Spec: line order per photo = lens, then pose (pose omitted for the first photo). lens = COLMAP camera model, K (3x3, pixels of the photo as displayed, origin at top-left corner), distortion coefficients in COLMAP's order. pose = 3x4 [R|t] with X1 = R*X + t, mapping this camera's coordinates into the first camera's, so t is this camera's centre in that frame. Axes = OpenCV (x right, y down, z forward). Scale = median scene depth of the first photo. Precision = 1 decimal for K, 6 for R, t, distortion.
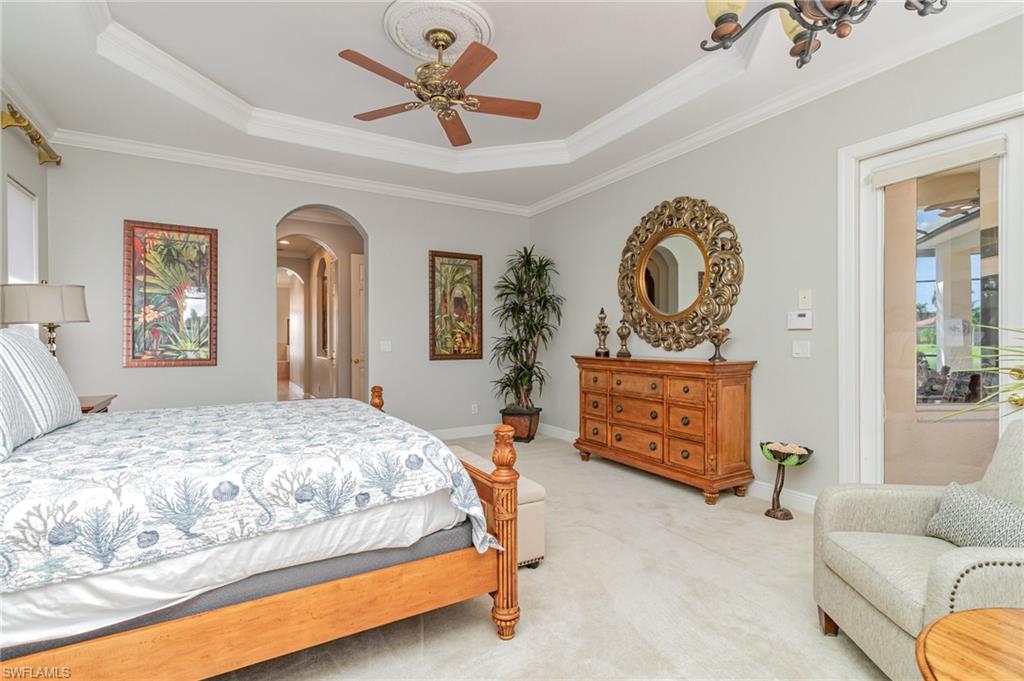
lens RADIAL K [[481.5, 0, 508.5], [0, 481.5, 345.7], [0, 0, 1]] dist [0.001455, 0.001576]
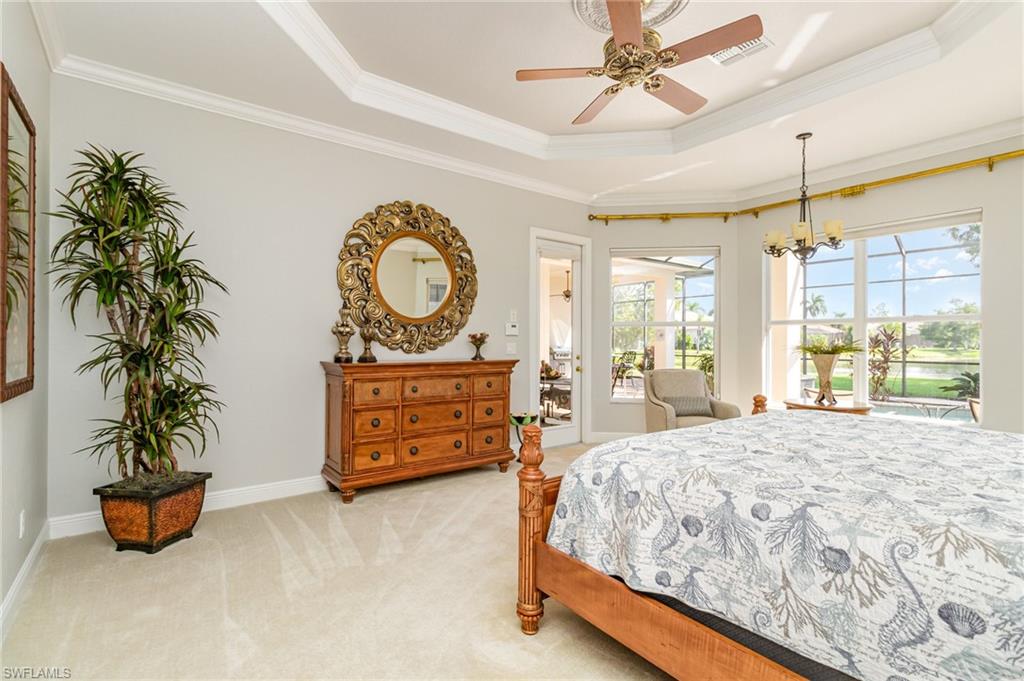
lens RADIAL K [[481.5, 0, 518.4], [0, 481.5, 342.9], [0, 0, 1]] dist [0.001455, 0.001576]
pose [[-0.125917, -0.007156, 0.992015, -0.750117], [0.006354, 0.999948, 0.008020, -0.018556], [-0.992020, 0.007313, -0.125865, 0.997940]]
